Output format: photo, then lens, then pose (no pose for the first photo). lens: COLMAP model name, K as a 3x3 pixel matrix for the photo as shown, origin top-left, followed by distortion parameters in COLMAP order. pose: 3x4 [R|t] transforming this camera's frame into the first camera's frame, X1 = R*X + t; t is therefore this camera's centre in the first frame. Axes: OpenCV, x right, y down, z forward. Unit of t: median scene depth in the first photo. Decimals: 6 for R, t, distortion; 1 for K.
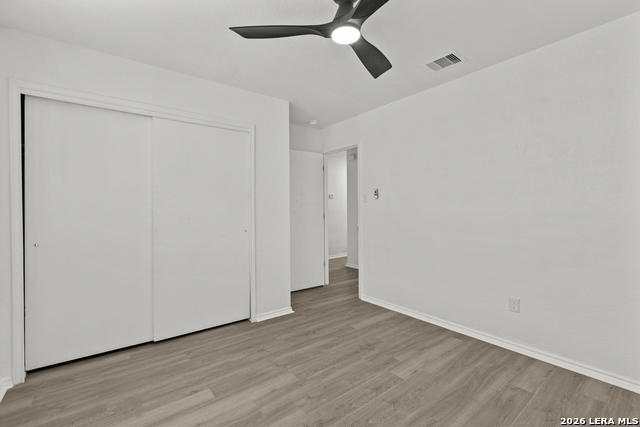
lens RADIAL K [[283.3, 0, 316.7], [0, 283.3, 209.4], [0, 0, 1]] dist [-0.000742, 0.000274]
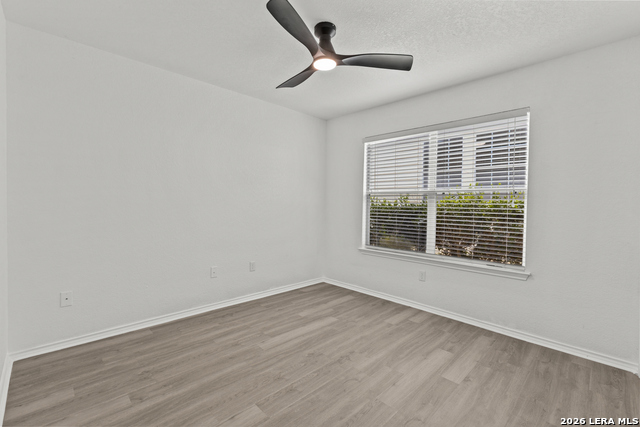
lens RADIAL K [[283.3, 0, 316.7], [0, 283.3, 209.4], [0, 0, 1]] dist [-0.000742, 0.000274]
pose [[-0.992485, -0.008491, -0.122073, 0.250888], [-0.010809, 0.999773, 0.018341, 0.003953], [0.121889, 0.019523, -0.992352, 1.975282]]
